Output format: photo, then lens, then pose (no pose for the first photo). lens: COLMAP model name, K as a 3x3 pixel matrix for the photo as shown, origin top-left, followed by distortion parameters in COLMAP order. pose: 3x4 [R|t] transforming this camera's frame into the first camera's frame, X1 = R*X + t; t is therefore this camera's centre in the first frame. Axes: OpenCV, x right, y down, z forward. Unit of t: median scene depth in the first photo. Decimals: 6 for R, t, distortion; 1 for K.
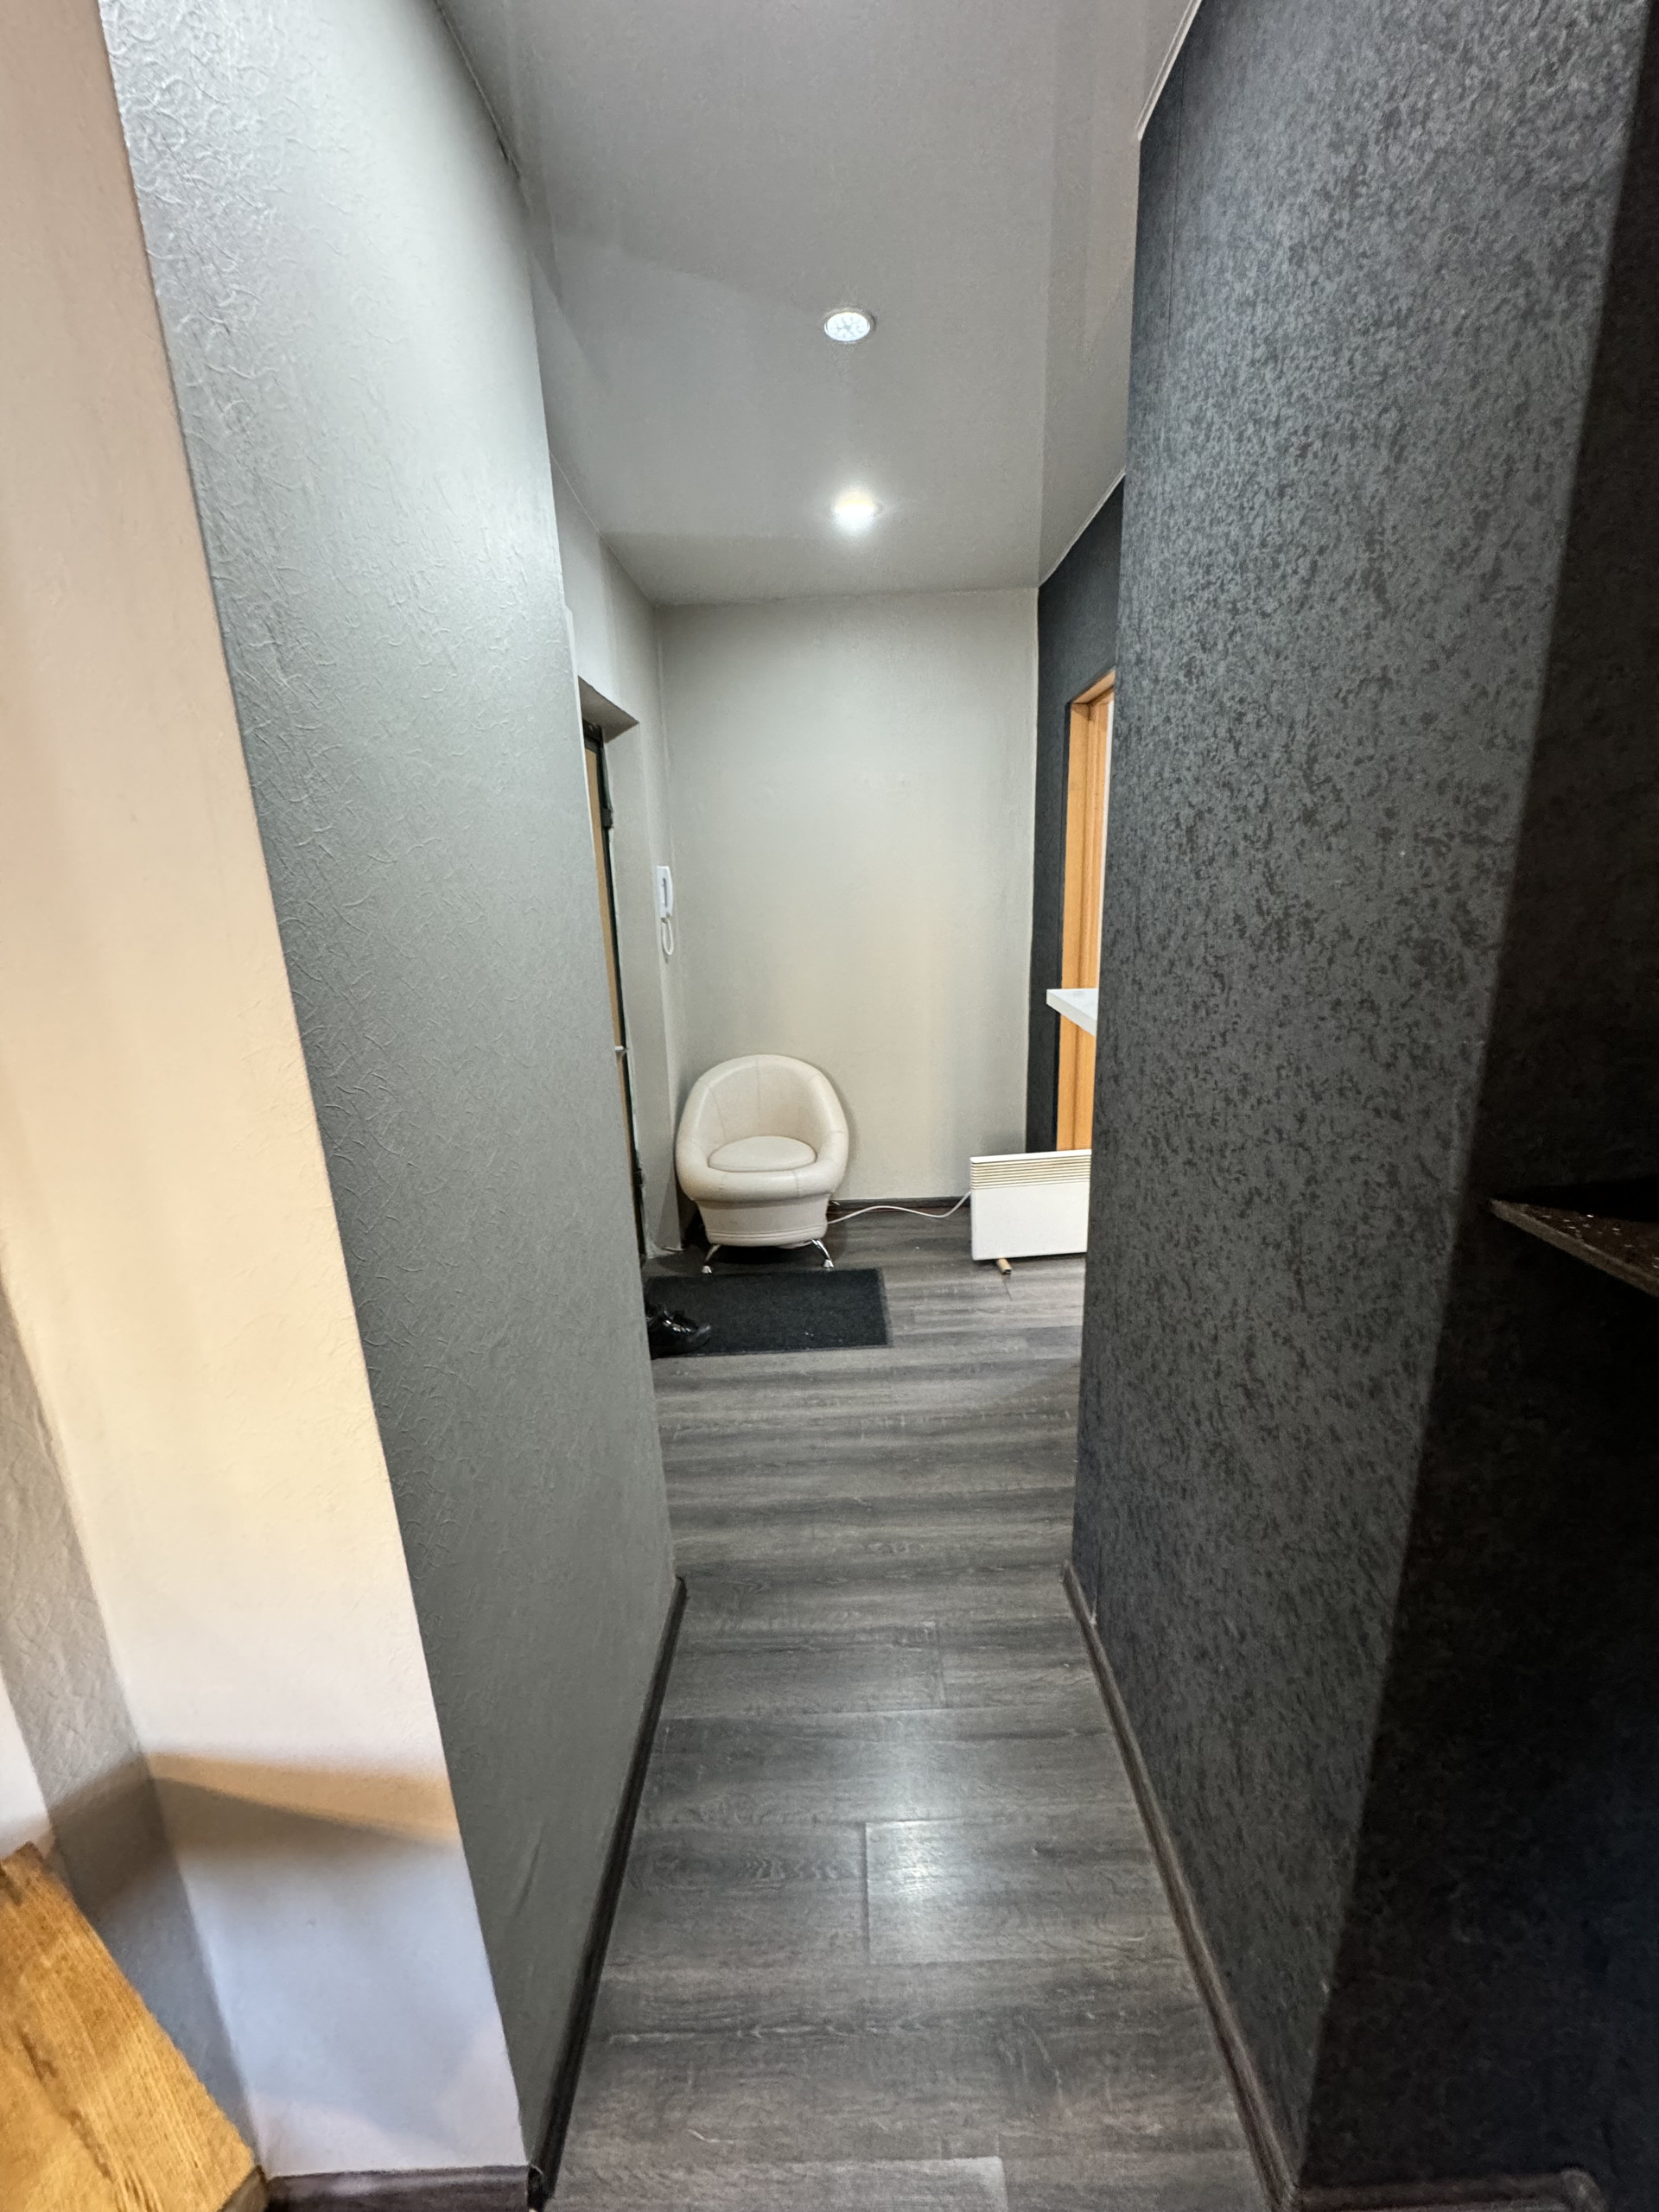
lens RADIAL K [[882.3, 0, 825.0], [0, 882.3, 1106.4], [0, 0, 1]] dist [-0.001927, 0.000021]
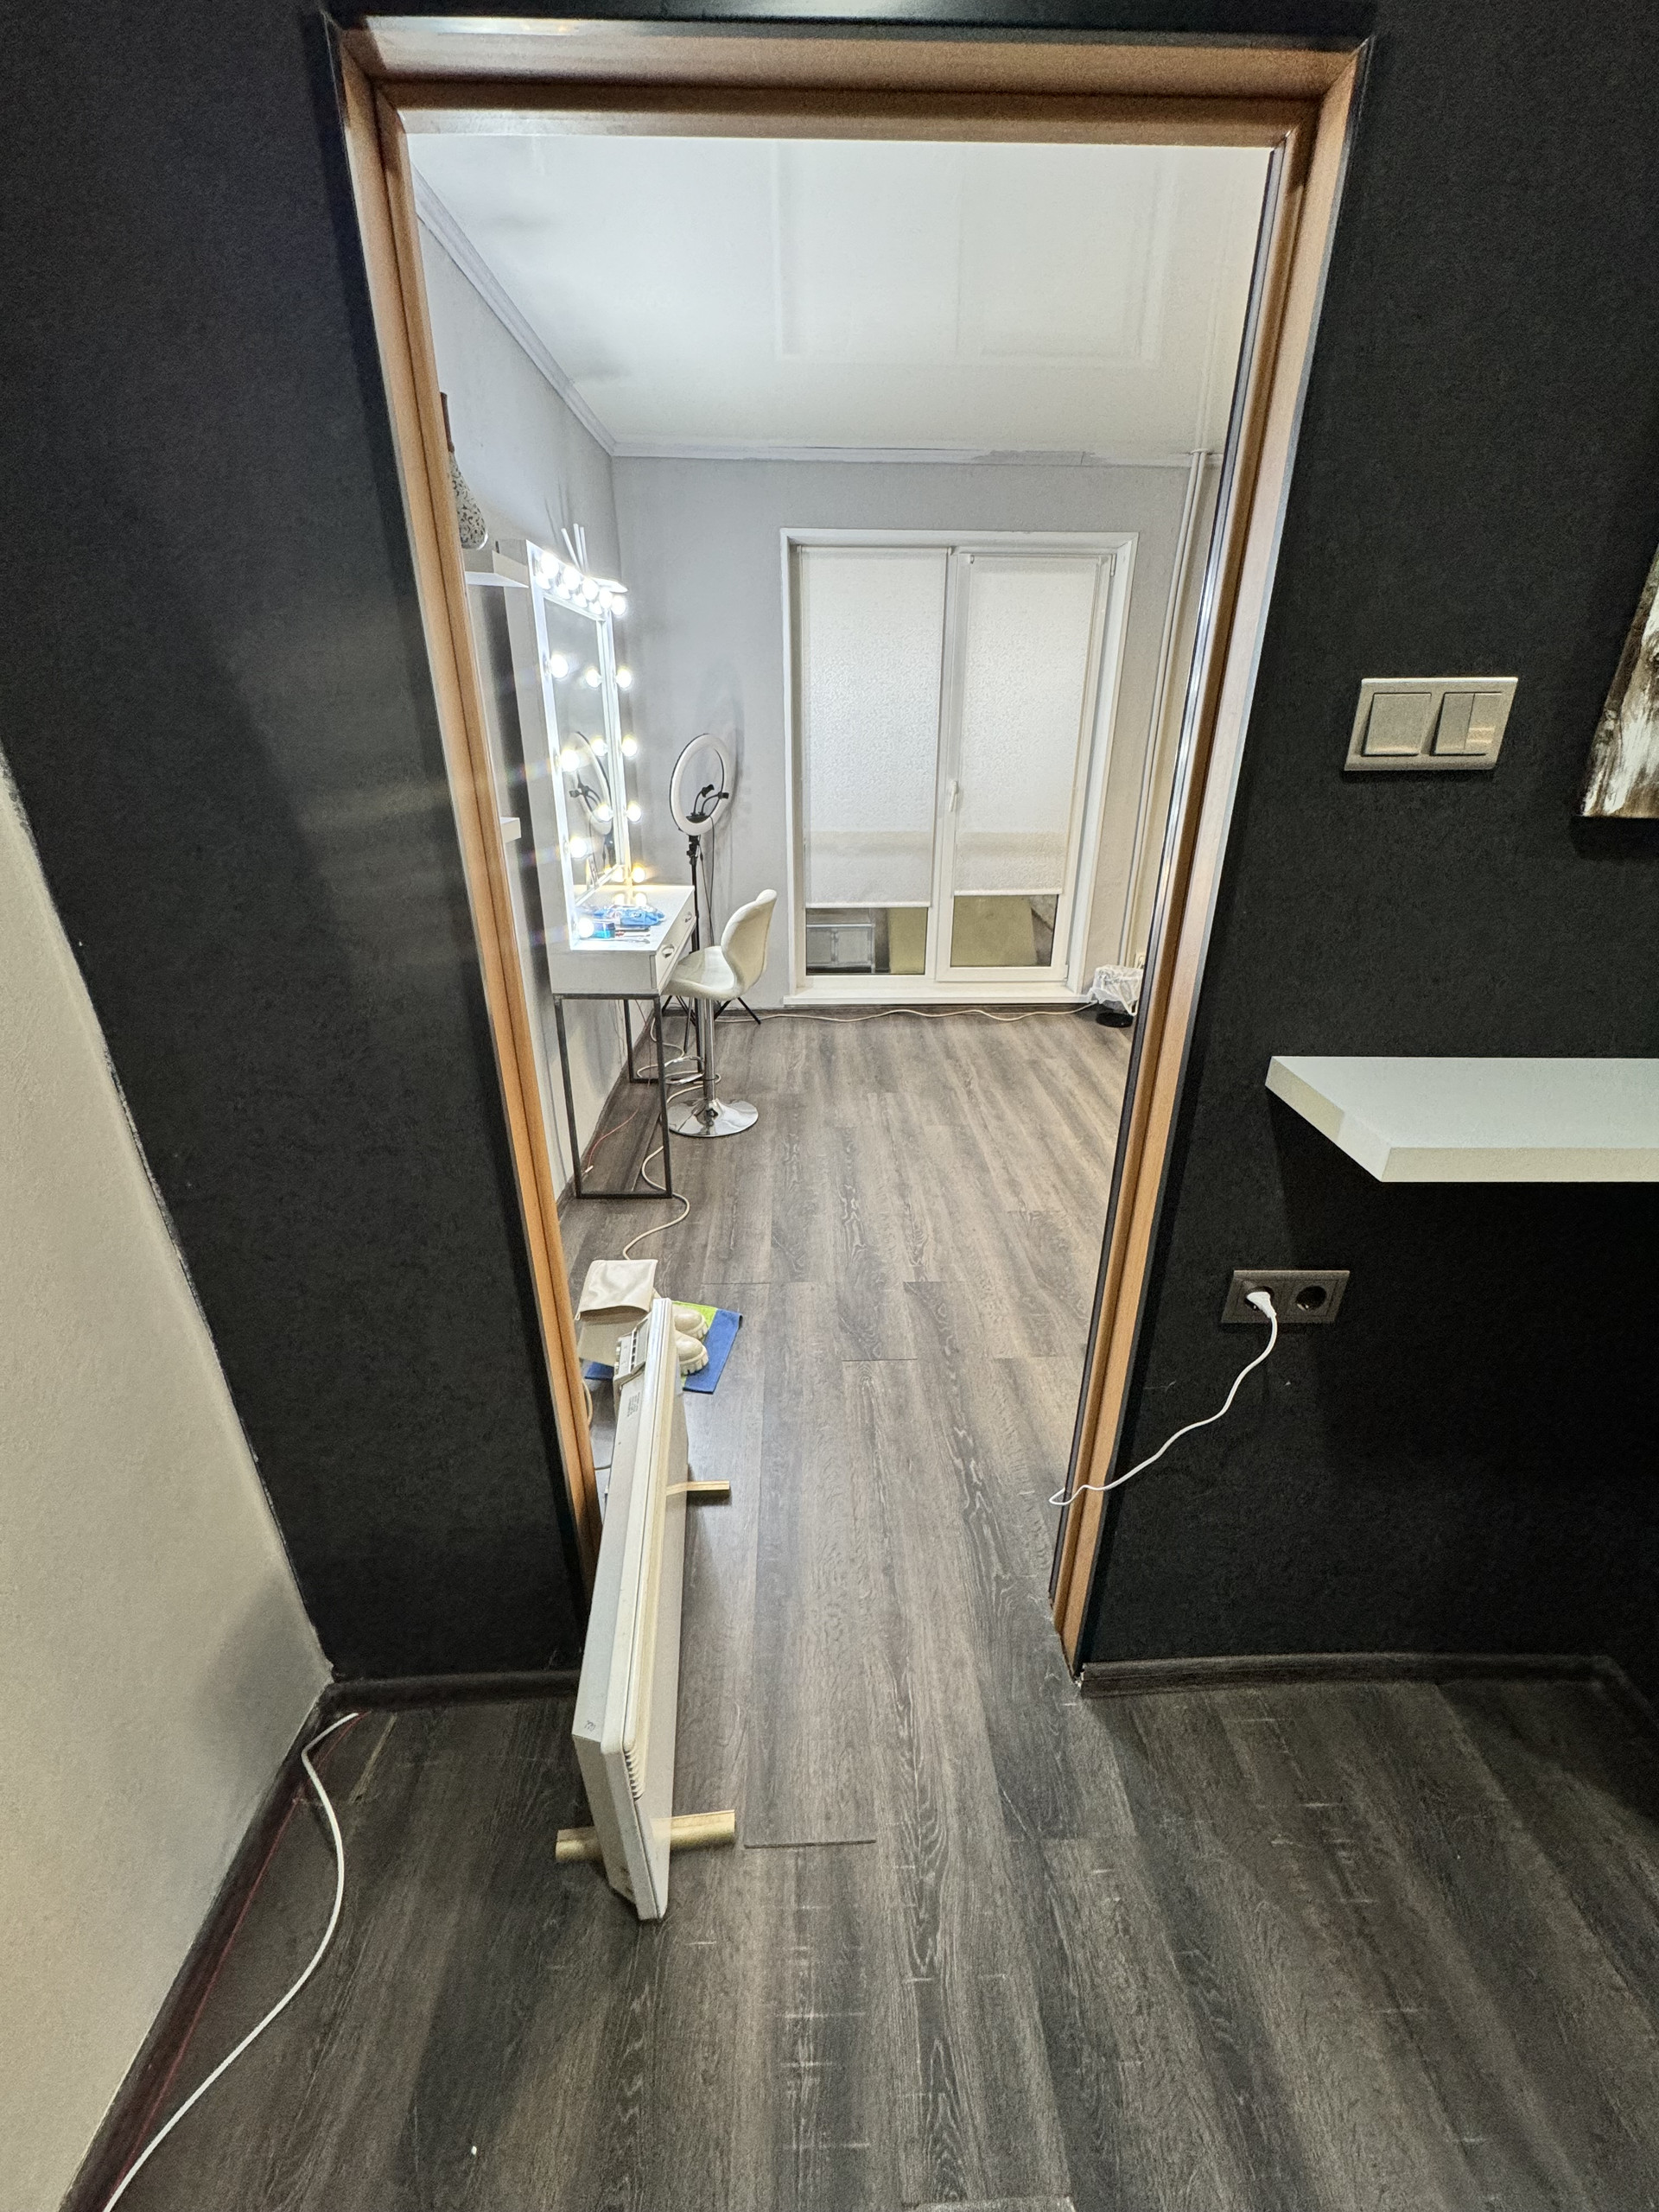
lens RADIAL K [[882.3, 0, 831.5], [0, 882.3, 1103.0], [0, 0, 1]] dist [-0.001927, 0.000021]
pose [[-0.051122, -0.378843, 0.924048, -0.046697], [0.250244, 0.890881, 0.379090, -0.290665], [-0.966832, 0.250617, 0.049259, 1.027350]]
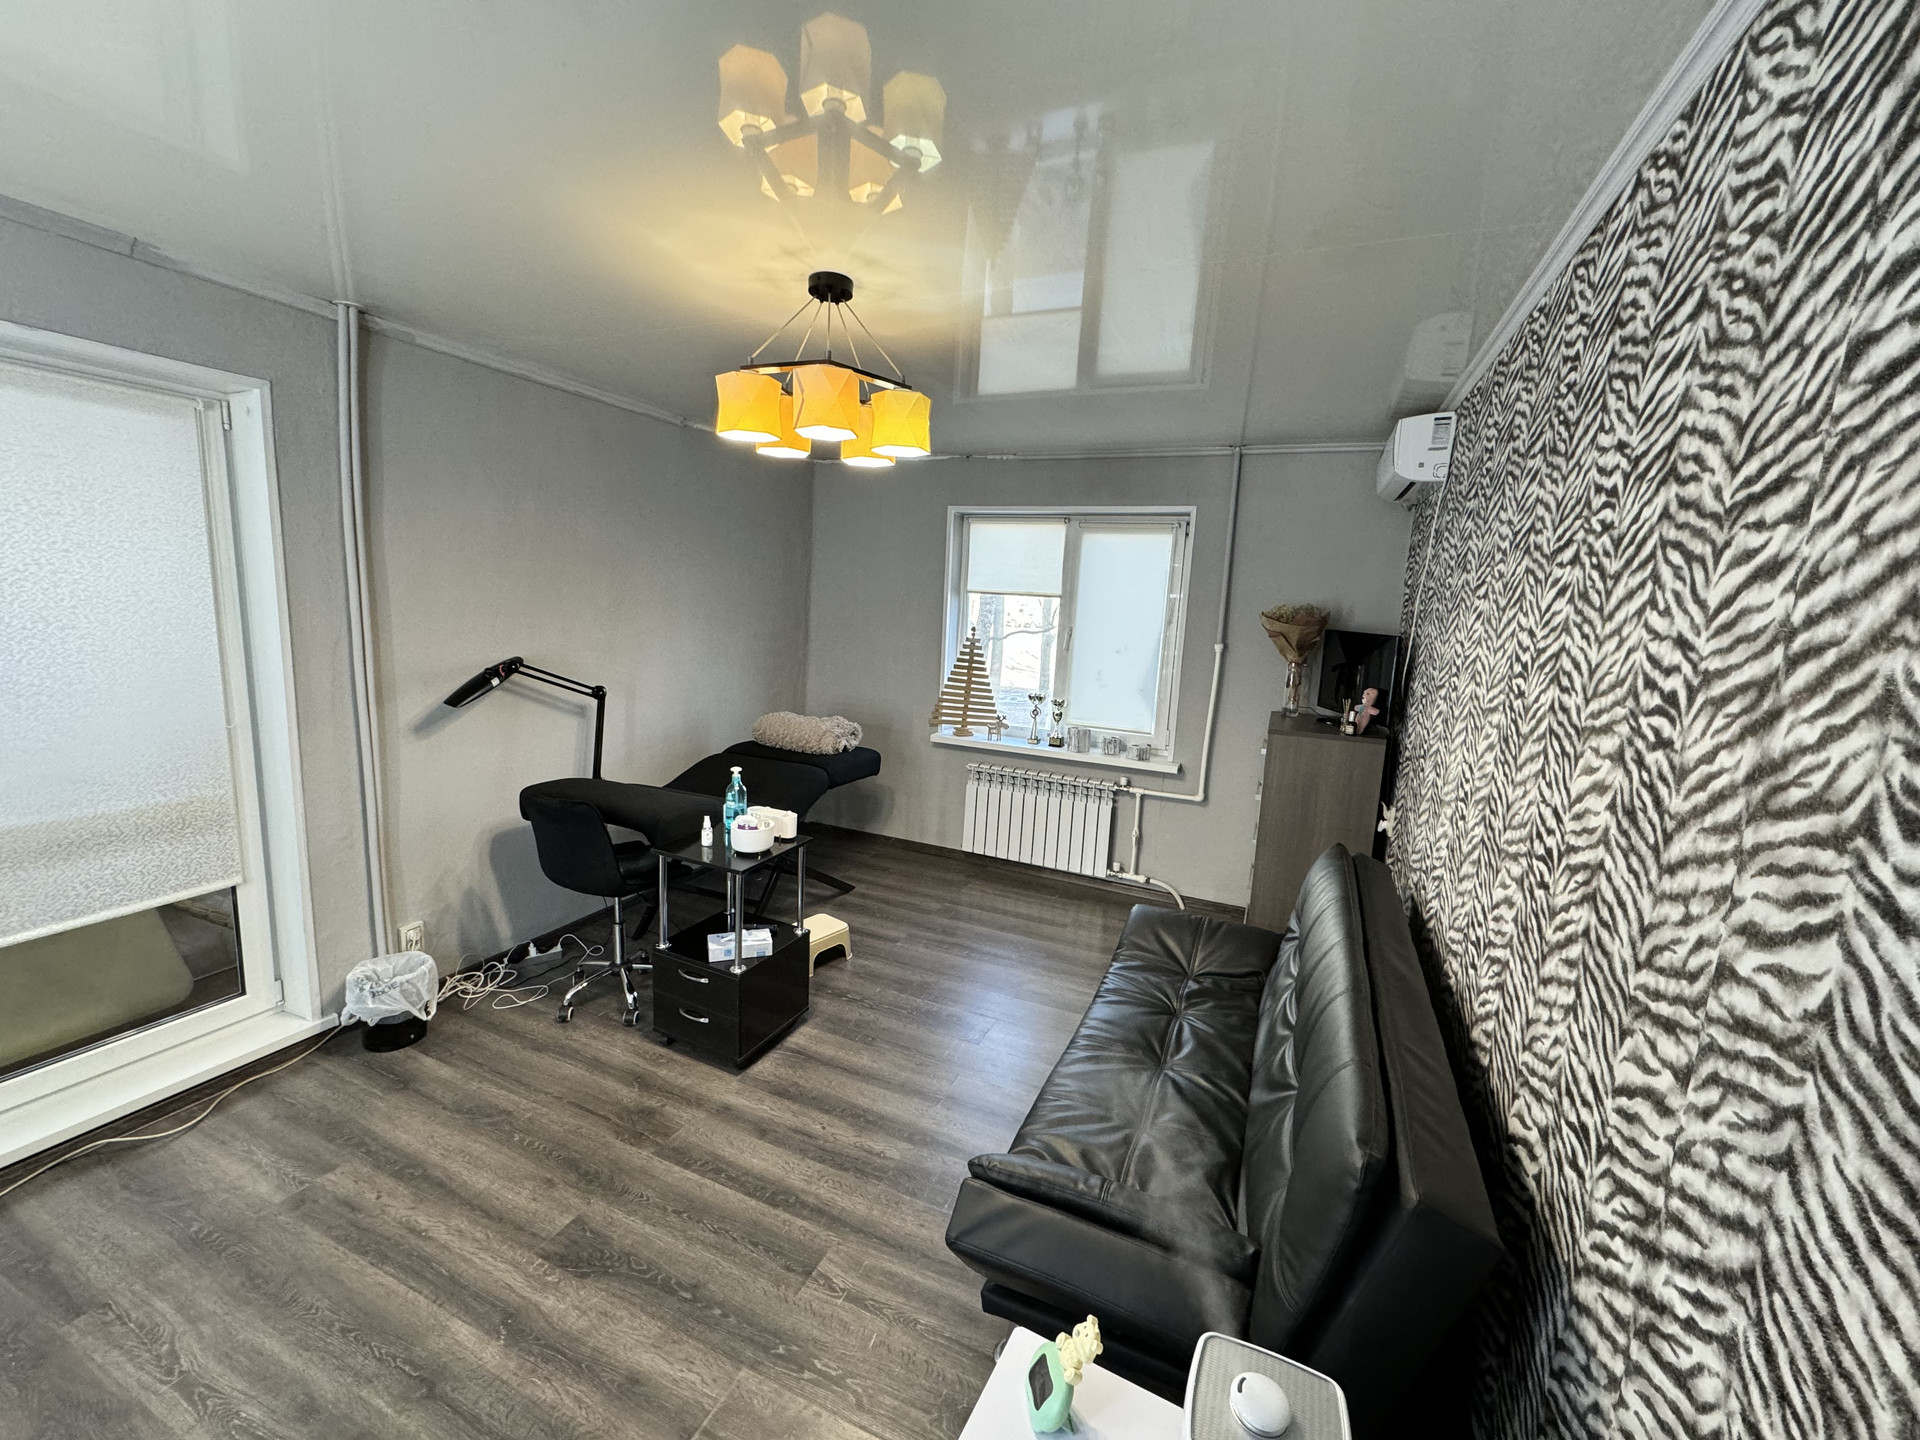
lens RADIAL K [[765.8, 0, 966.8], [0, 765.8, 715.9], [0, 0, 1]] dist [-0.001927, 0.000021]
pose [[-0.923726, -0.074303, 0.375778, 0.535089], [0.075294, 0.926649, 0.368311, -0.359161], [-0.375581, 0.368512, -0.850375, 0.961754]]
